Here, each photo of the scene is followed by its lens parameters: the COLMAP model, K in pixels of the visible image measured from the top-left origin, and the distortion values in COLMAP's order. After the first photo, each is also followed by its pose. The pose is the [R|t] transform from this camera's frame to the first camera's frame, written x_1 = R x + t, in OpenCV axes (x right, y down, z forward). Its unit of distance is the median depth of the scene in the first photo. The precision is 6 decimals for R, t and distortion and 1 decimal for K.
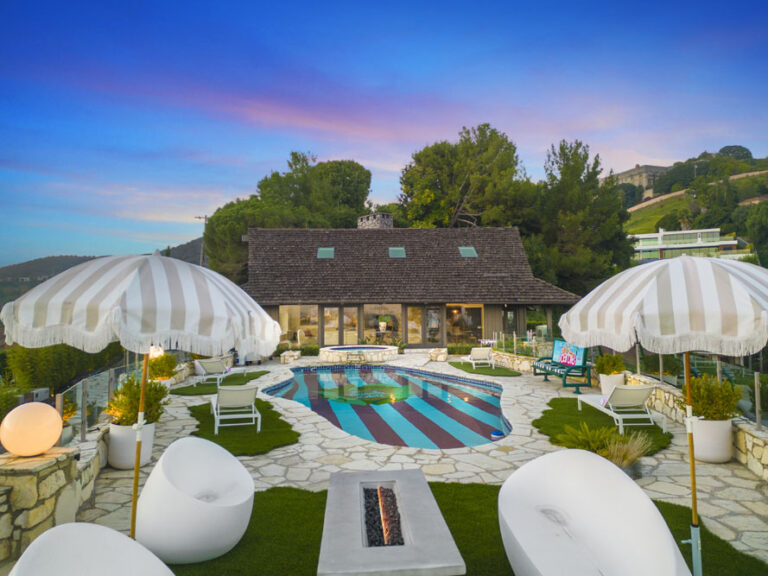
lens RADIAL K [[536.5, 0, 384.0], [0, 536.5, 288.0], [0, 0, 1]] dist [0.005175, 0.000002]
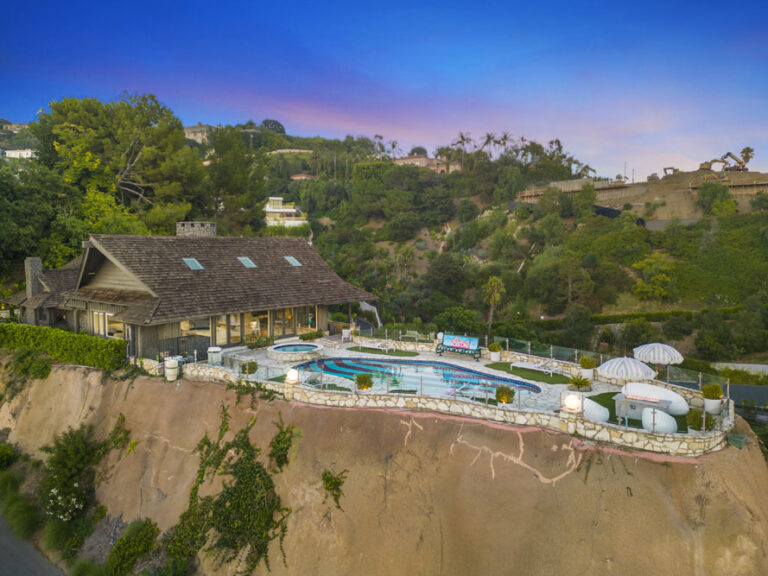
lens RADIAL K [[536.5, 0, 384.0], [0, 536.5, 288.0], [0, 0, 1]] dist [0.005175, 0.000002]
pose [[0.678539, -0.040145, 0.733467, -0.129663], [-0.038240, 0.995221, 0.089848, -0.025533], [-0.733569, -0.089013, 0.673761, -0.012939]]
